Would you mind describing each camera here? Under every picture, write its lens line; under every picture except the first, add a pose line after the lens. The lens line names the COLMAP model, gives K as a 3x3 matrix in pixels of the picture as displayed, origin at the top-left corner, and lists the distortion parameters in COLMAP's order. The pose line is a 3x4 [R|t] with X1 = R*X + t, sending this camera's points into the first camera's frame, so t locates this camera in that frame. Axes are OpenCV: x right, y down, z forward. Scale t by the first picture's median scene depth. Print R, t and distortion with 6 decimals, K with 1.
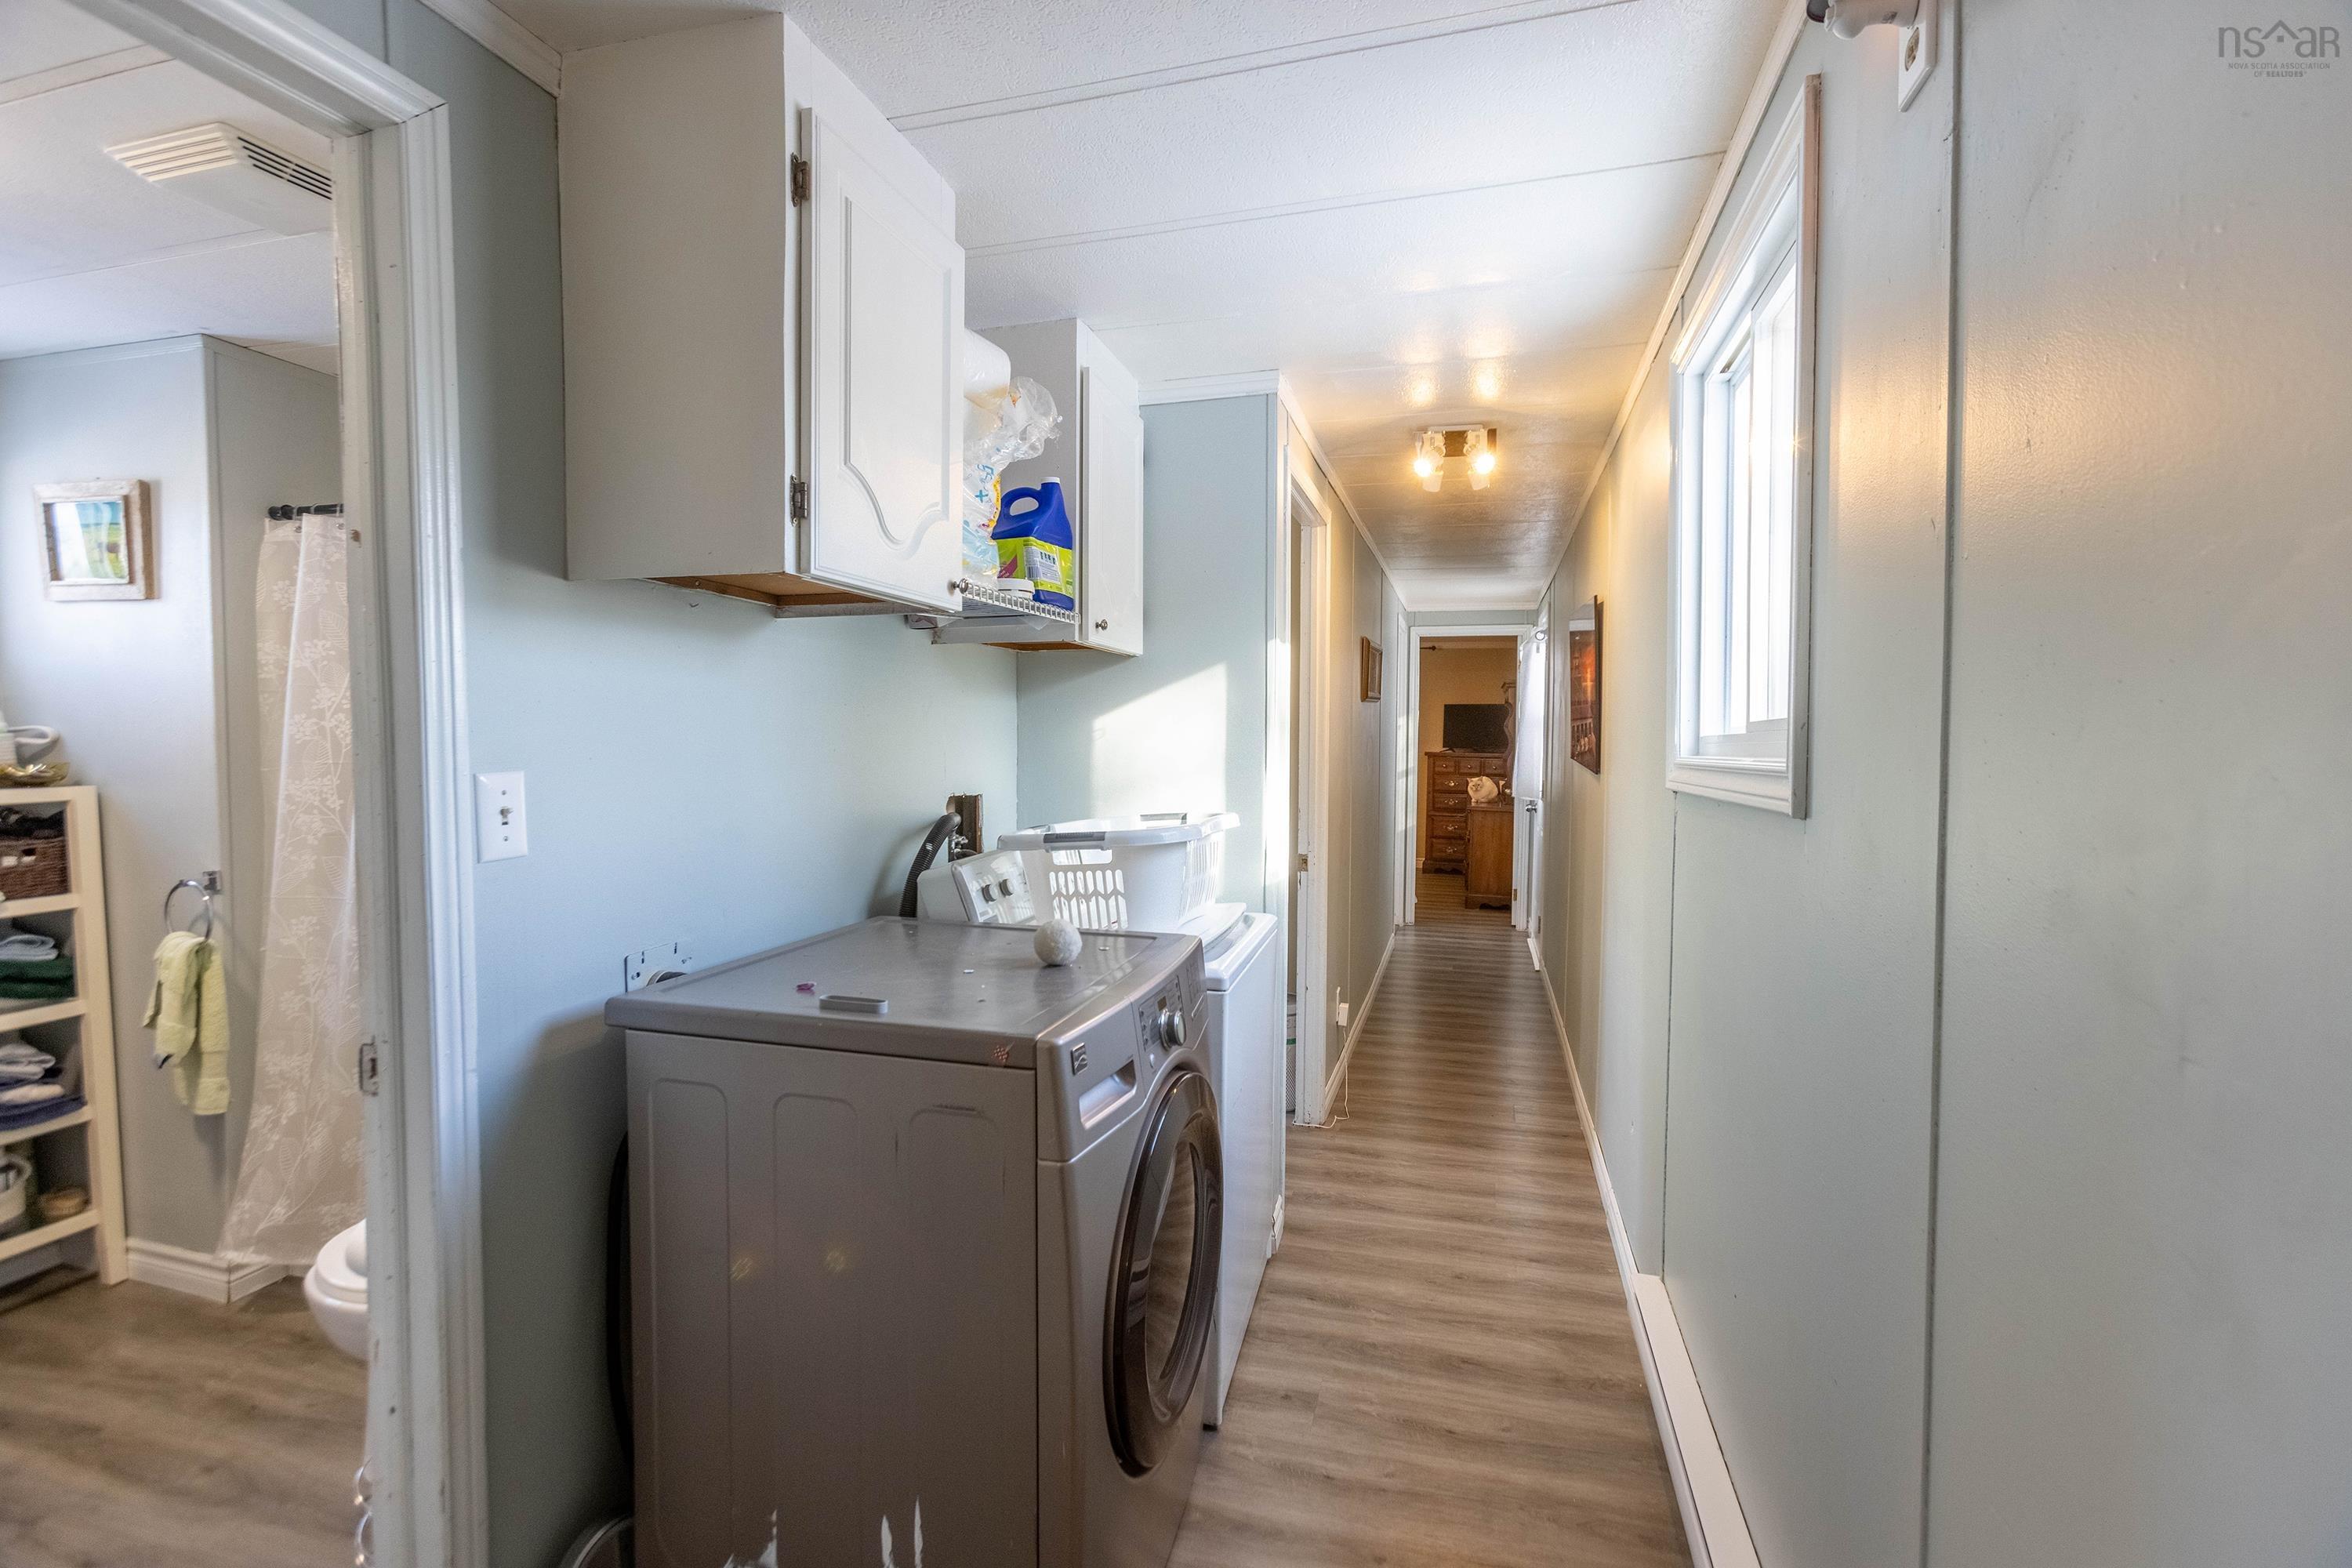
lens RADIAL K [[1023.1, 0, 1182.2], [0, 1023.1, 777.1], [0, 0, 1]] dist [0.008709, -0.000730]
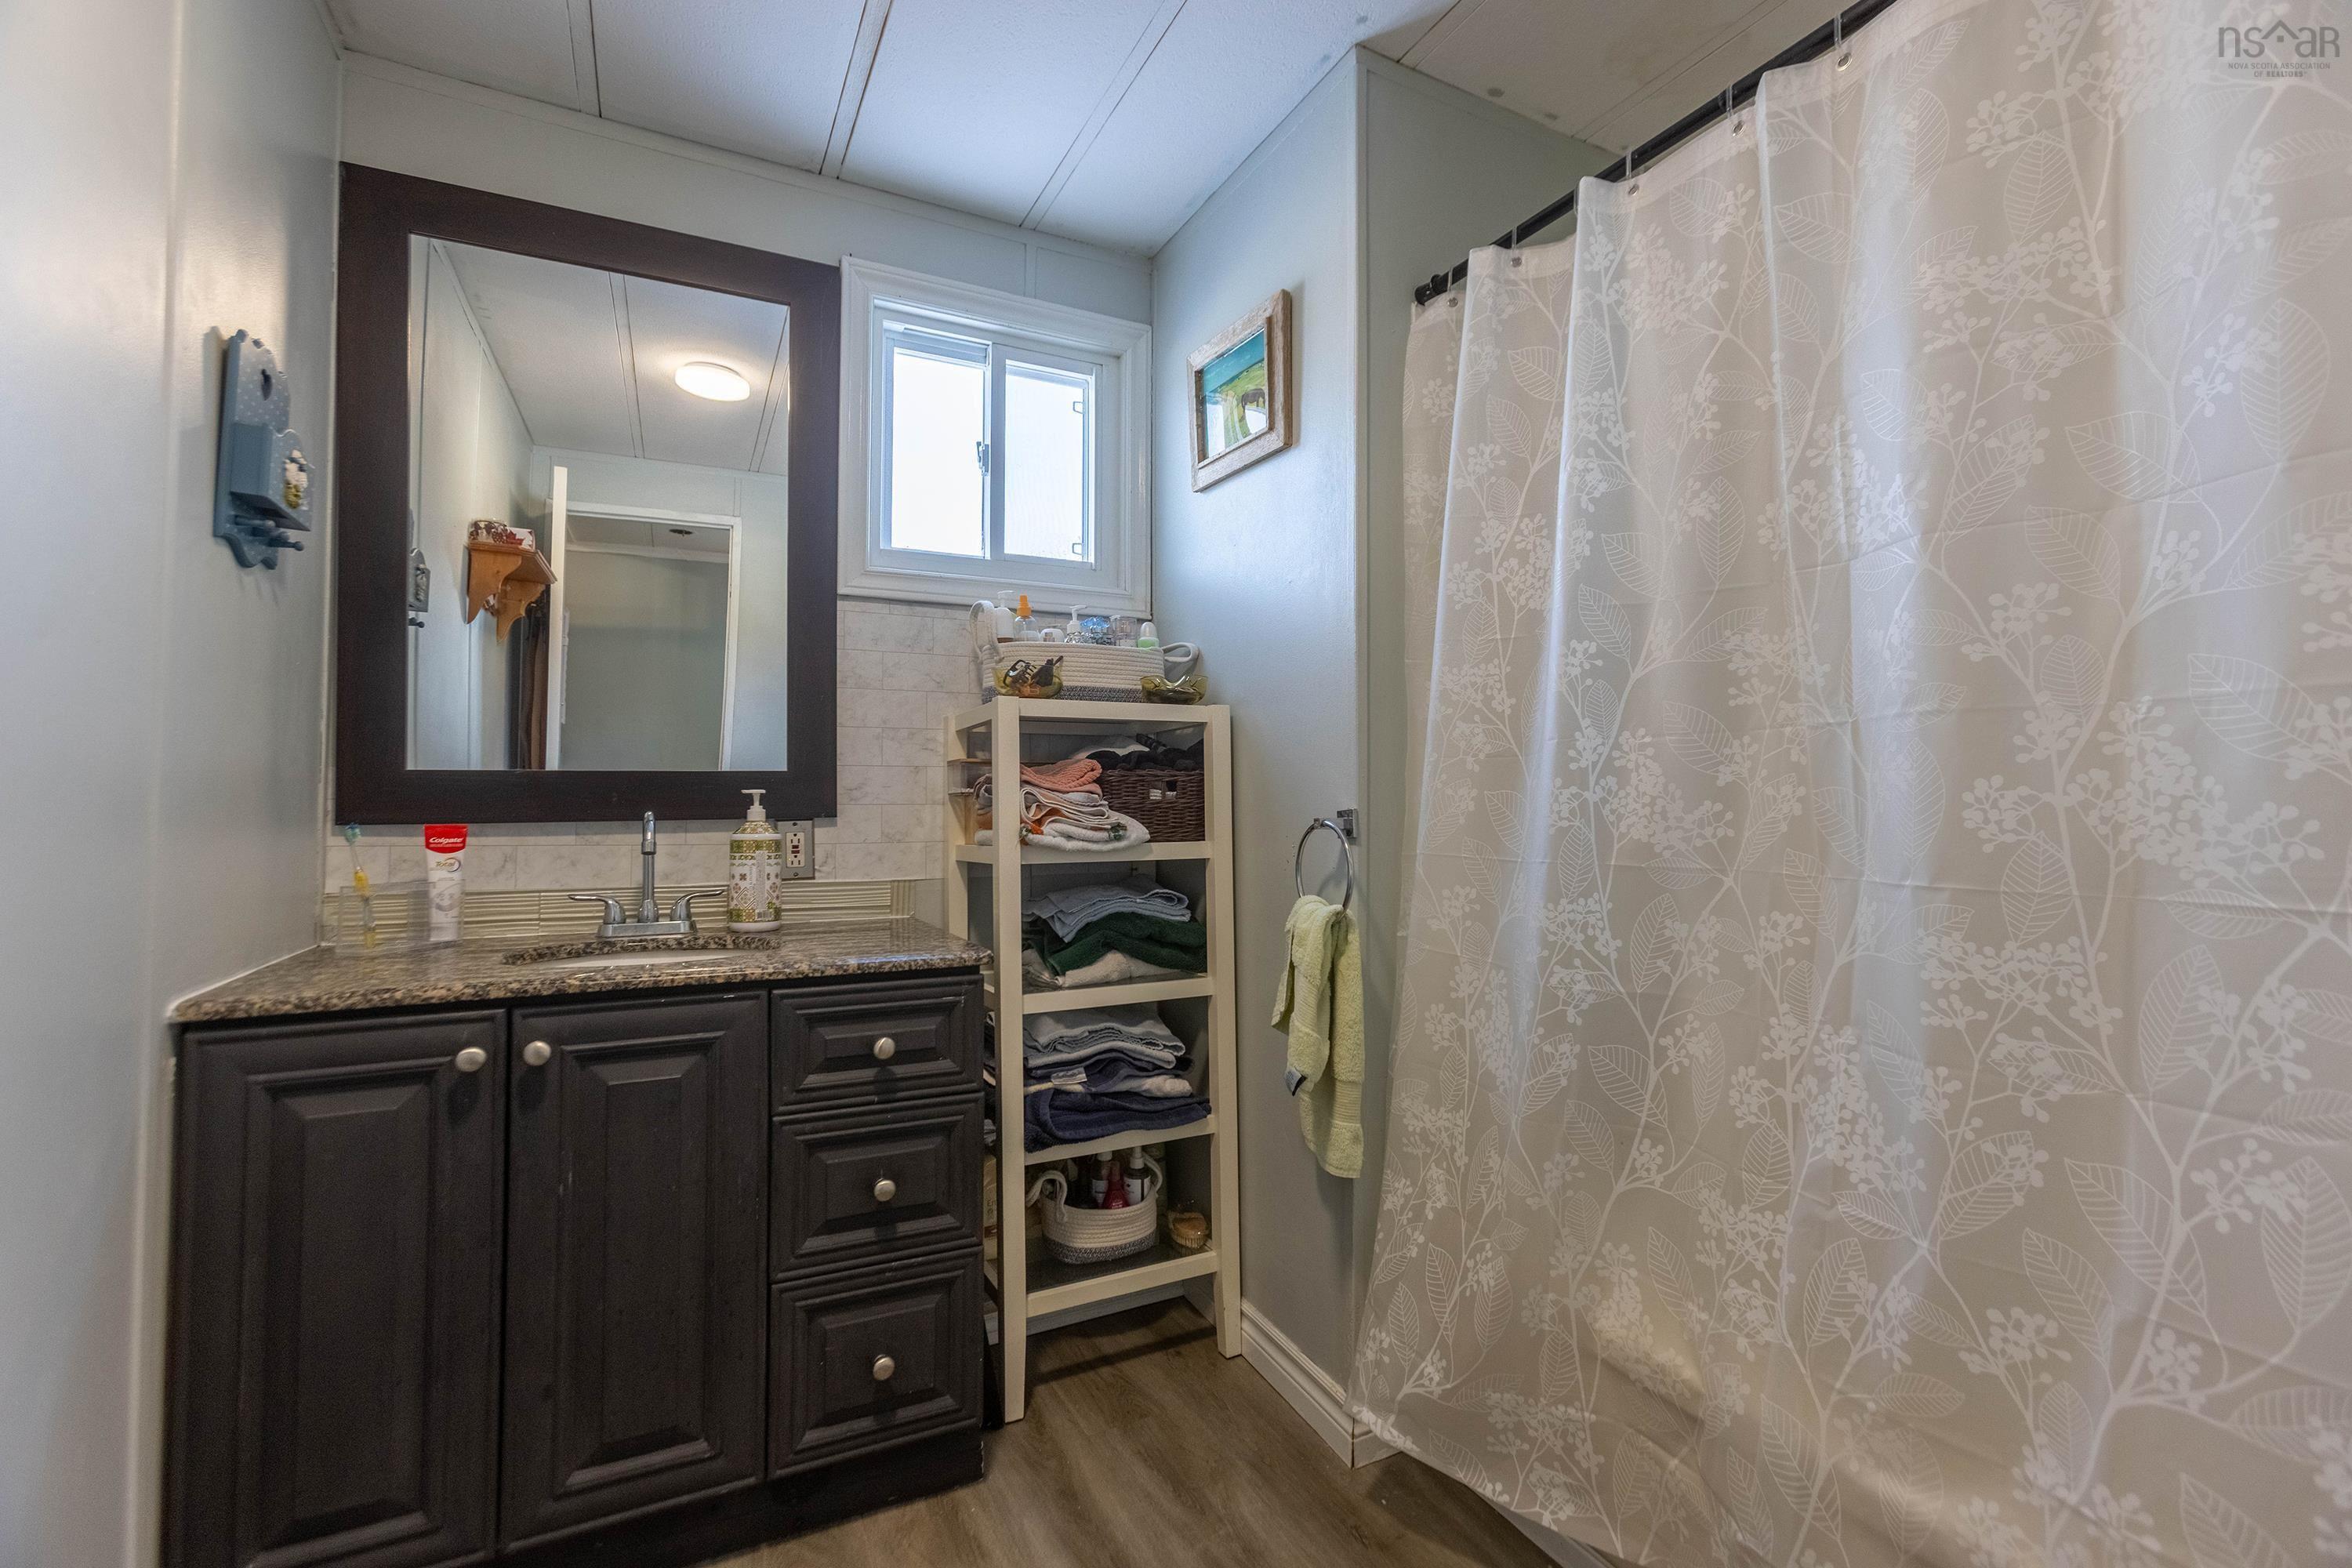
lens RADIAL K [[1043.4, 0, 1179.8], [0, 1043.4, 770.2], [0, 0, 1]] dist [-0.019928, 0.013351]
pose [[0.672436, -0.020120, -0.739882, -0.500900], [-0.028739, 0.998167, -0.053263, 0.103774], [0.739597, 0.057080, 0.670625, 0.450263]]
